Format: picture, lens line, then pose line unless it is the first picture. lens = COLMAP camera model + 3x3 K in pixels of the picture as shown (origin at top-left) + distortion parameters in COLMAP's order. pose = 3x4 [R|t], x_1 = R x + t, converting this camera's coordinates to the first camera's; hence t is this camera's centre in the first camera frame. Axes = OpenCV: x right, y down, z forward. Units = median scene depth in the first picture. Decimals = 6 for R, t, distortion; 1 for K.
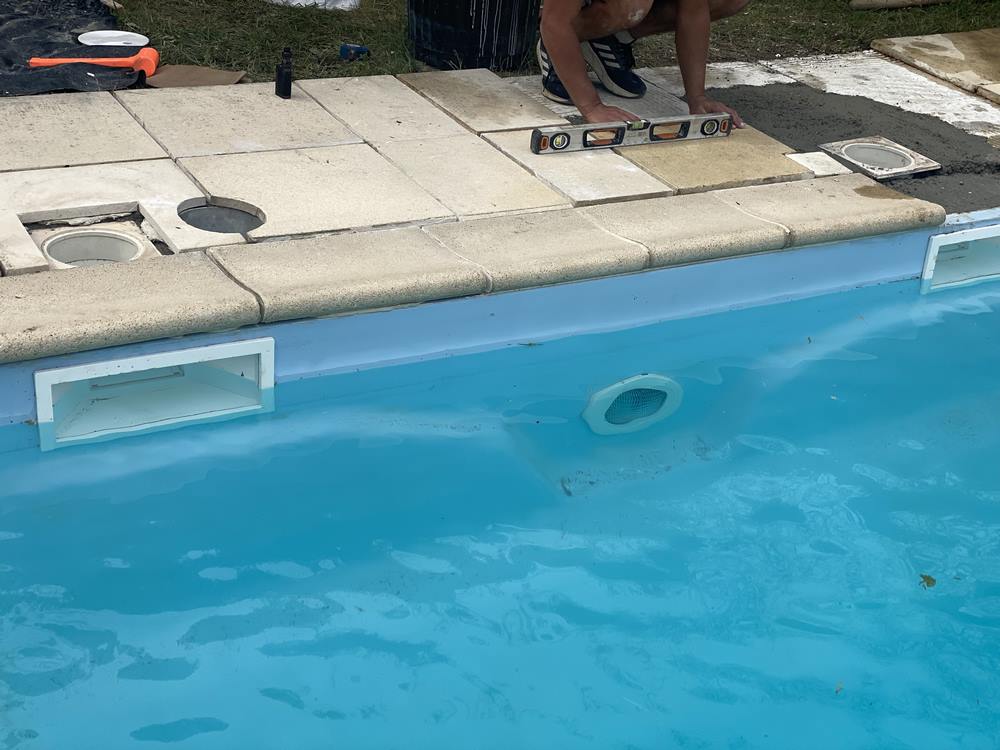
lens RADIAL K [[1505.1, 0, 500.0], [0, 1505.1, 375.0], [0, 0, 1]] dist [0.117528, 0.019745]
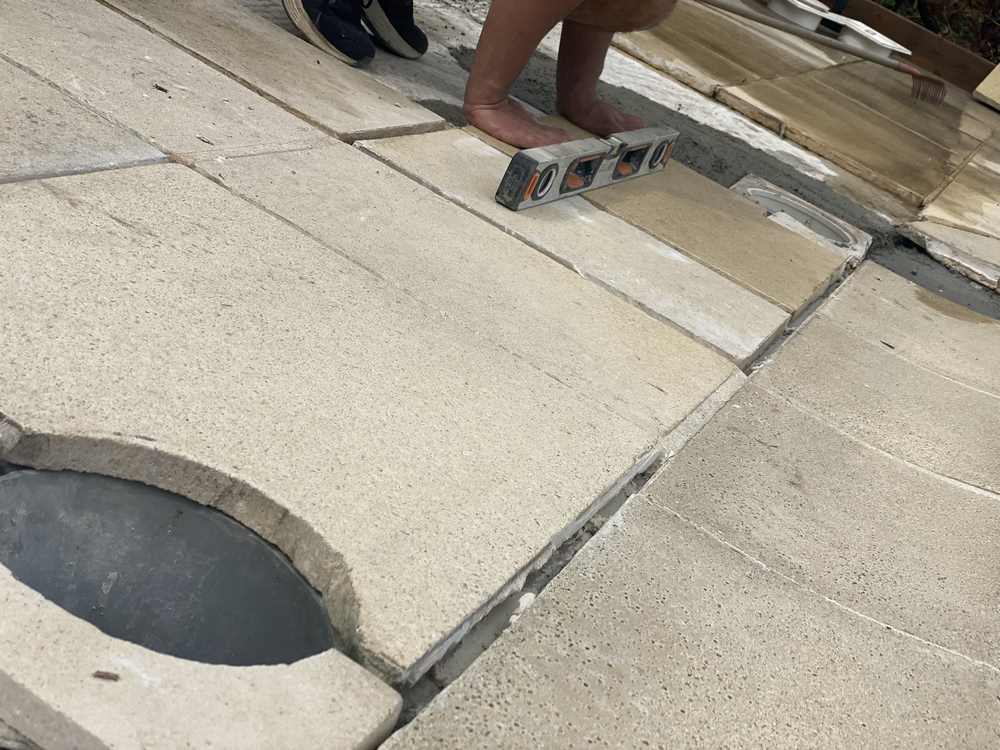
lens RADIAL K [[1528.4, 0, 534.3], [0, 1528.4, 375.8], [0, 0, 1]] dist [0.128194, -0.133548]
pose [[0.740181, -0.019052, 0.672138, -0.288609], [-0.033386, 0.997324, 0.065035, -0.142819], [-0.671578, -0.070578, 0.737564, 0.753949]]
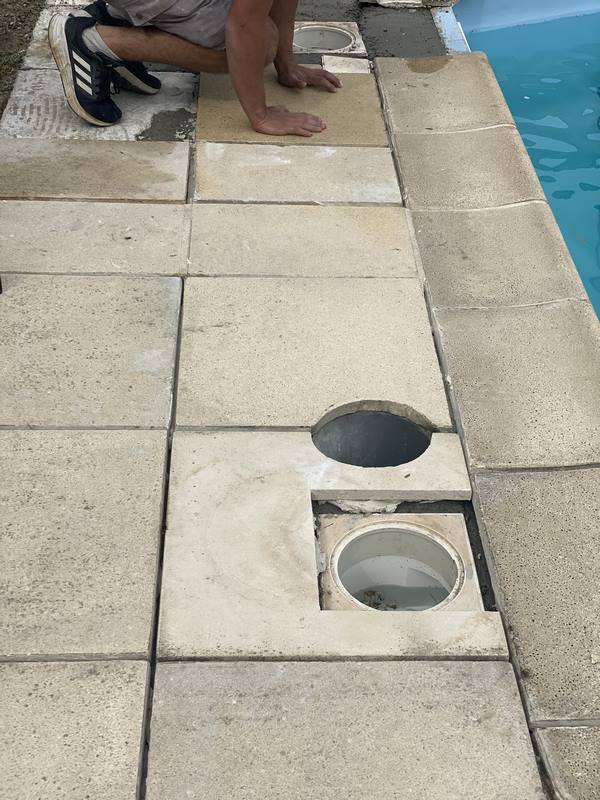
lens RADIAL K [[1222.7, 0, 312.1], [0, 1222.7, 399.6], [0, 0, 1]] dist [0.128194, -0.133548]
pose [[0.446821, -0.600886, 0.662787, -0.580133], [0.425813, 0.794400, 0.433142, -0.389000], [-0.786787, 0.088686, 0.610820, 0.609085]]
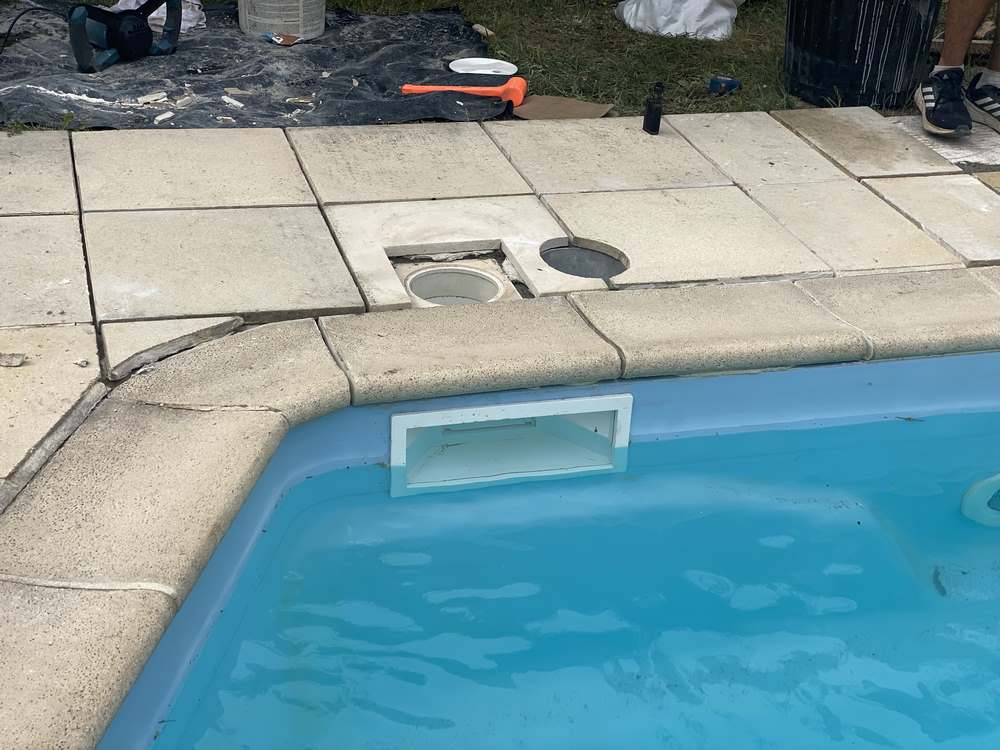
lens RADIAL K [[1505.1, 0, 500.0], [0, 1505.1, 375.0], [0, 0, 1]] dist [0.117528, 0.019745]
pose [[0.975769, 0.074387, -0.205771, -0.032386], [-0.076397, 0.997076, -0.001829, -0.024733], [0.205034, 0.017505, 0.978598, 0.052938]]
